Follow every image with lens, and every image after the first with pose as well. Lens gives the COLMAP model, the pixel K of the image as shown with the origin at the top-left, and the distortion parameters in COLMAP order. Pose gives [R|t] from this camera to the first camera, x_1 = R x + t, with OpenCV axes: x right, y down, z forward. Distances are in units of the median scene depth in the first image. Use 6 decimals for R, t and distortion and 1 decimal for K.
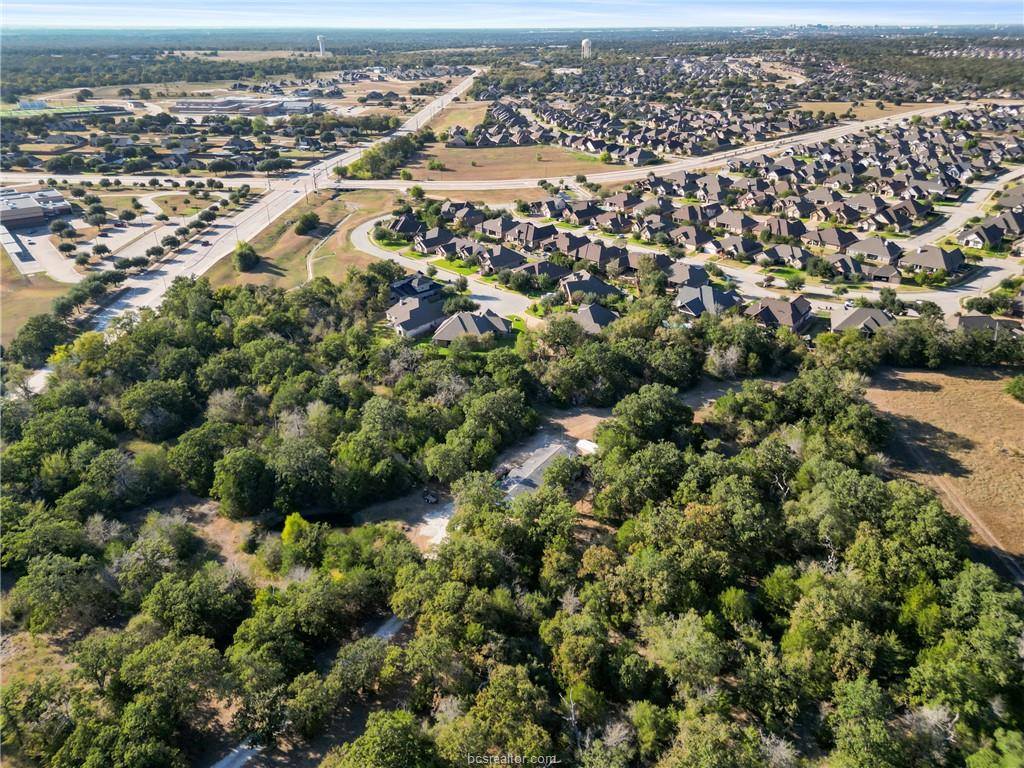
lens RADIAL K [[704.5, 0, 512.0], [0, 704.5, 384.0], [0, 0, 1]] dist [0.071688, -0.070914]
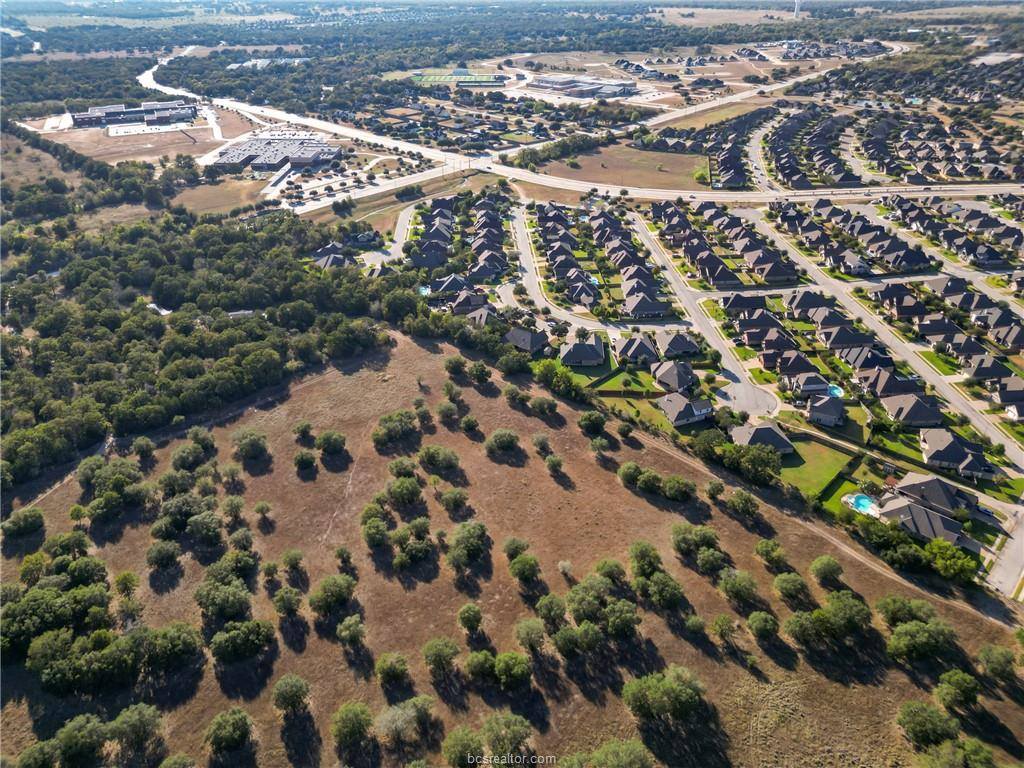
lens RADIAL K [[706.4, 0, 512.0], [0, 706.4, 384.0], [0, 0, 1]] dist [0.057304, -0.047552]
pose [[0.757657, 0.330243, -0.562934, 0.707967], [-0.287680, 0.943206, 0.166138, -0.107415], [0.585829, 0.036070, 0.809632, -0.128451]]
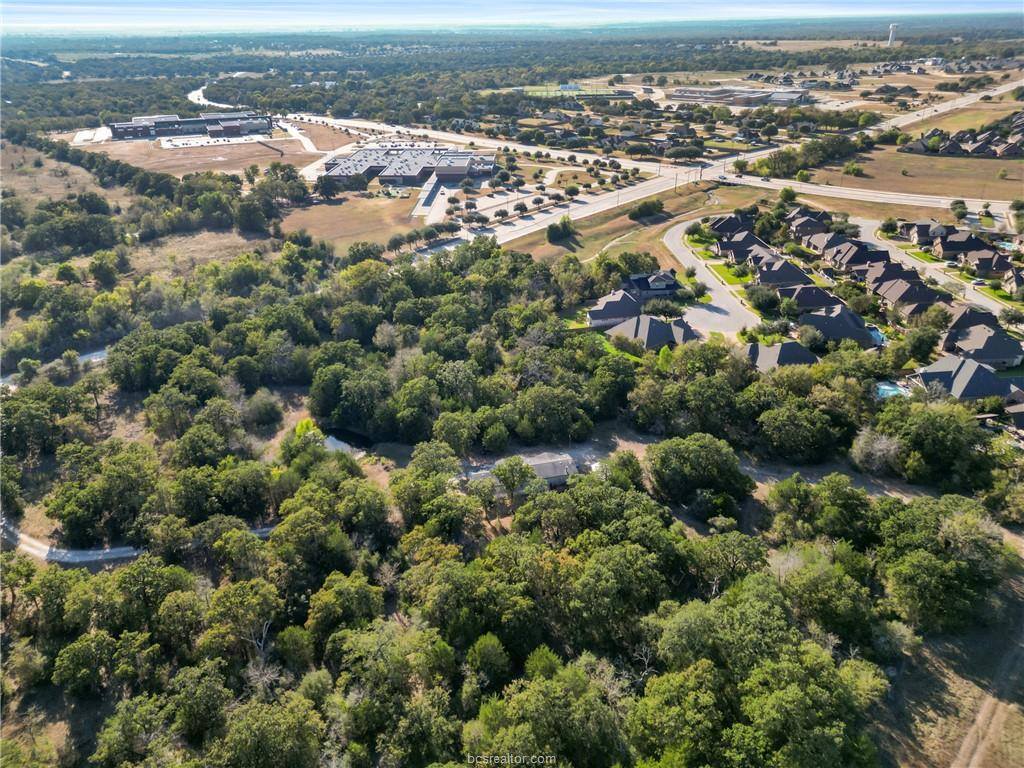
lens RADIAL K [[704.5, 0, 512.0], [0, 704.5, 384.0], [0, 0, 1]] dist [0.071688, -0.070914]
pose [[0.750994, 0.292269, -0.592104, 0.183573], [-0.285189, 0.952326, 0.108359, -0.029344], [0.595546, 0.087484, 0.798543, 0.059050]]
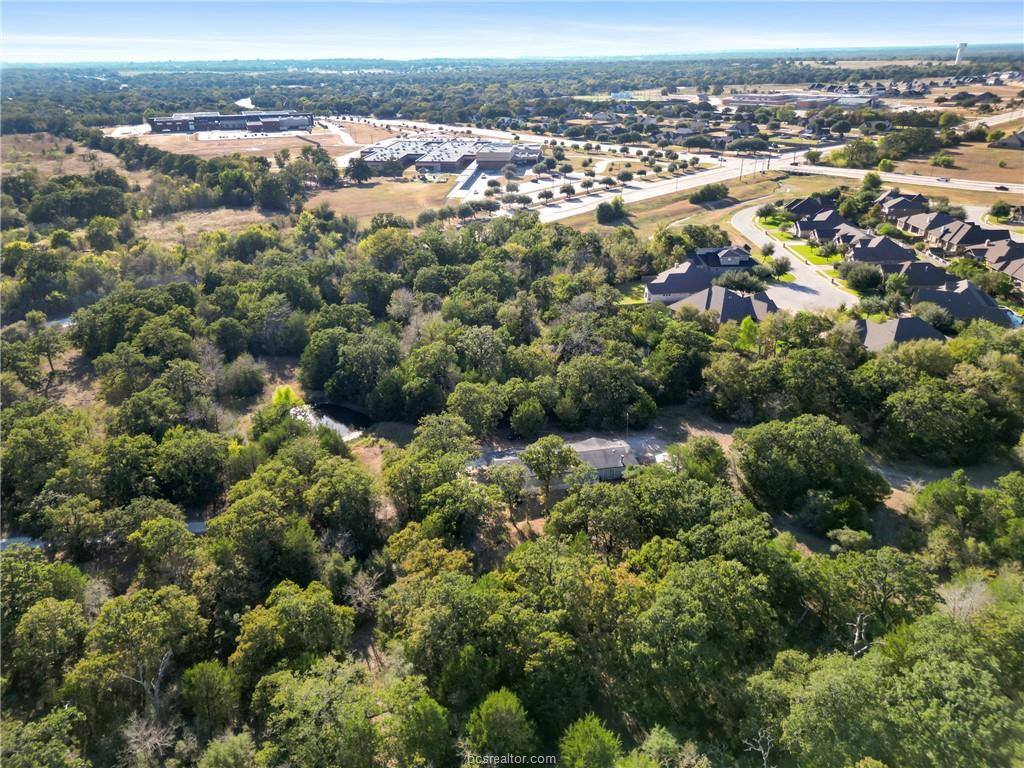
lens RADIAL K [[706.4, 0, 512.0], [0, 706.4, 384.0], [0, 0, 1]] dist [0.057304, -0.047552]
pose [[0.706777, 0.292818, -0.643991, 0.144128], [-0.307646, 0.946952, 0.092932, 0.000046], [0.637041, 0.132439, 0.759368, 0.124305]]
